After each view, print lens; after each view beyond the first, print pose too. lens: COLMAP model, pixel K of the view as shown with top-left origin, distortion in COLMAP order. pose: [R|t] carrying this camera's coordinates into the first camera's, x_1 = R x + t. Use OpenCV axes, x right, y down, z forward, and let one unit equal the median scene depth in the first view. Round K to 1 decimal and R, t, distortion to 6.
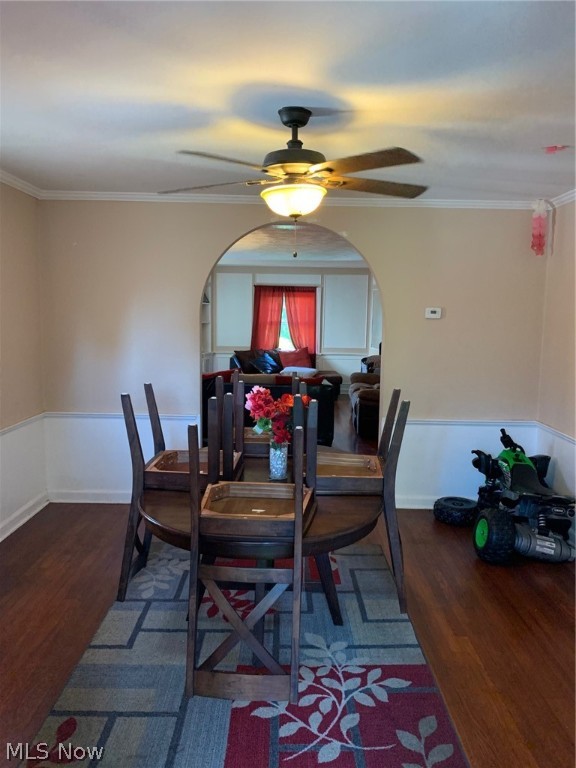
lens RADIAL K [[584.7, 0, 288.4], [0, 584.7, 383.3], [0, 0, 1]] dist [0.042814, -0.021865]
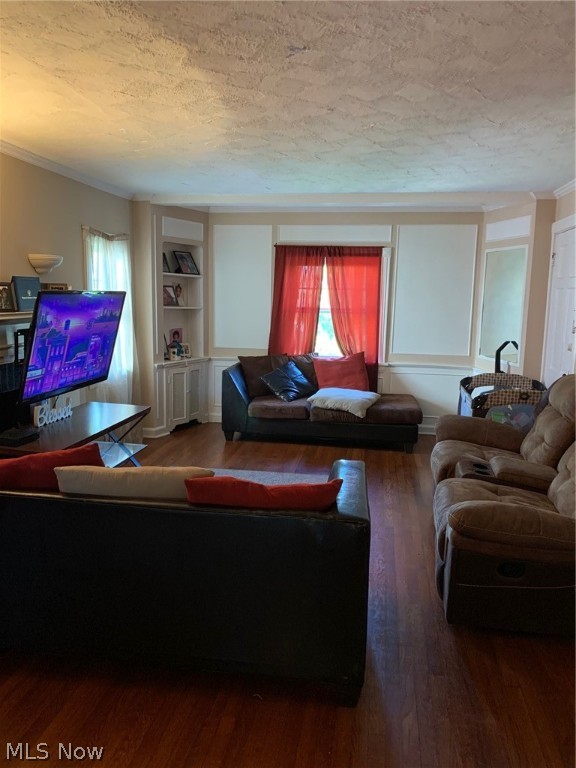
lens RADIAL K [[584.7, 0, 286.2], [0, 584.7, 385.7], [0, 0, 1]] dist [0.042814, -0.021865]
pose [[0.987200, 0.029020, -0.156827, 0.048841], [-0.023149, 0.998966, 0.039129, -0.049868], [0.157800, -0.034998, 0.986851, 0.417503]]
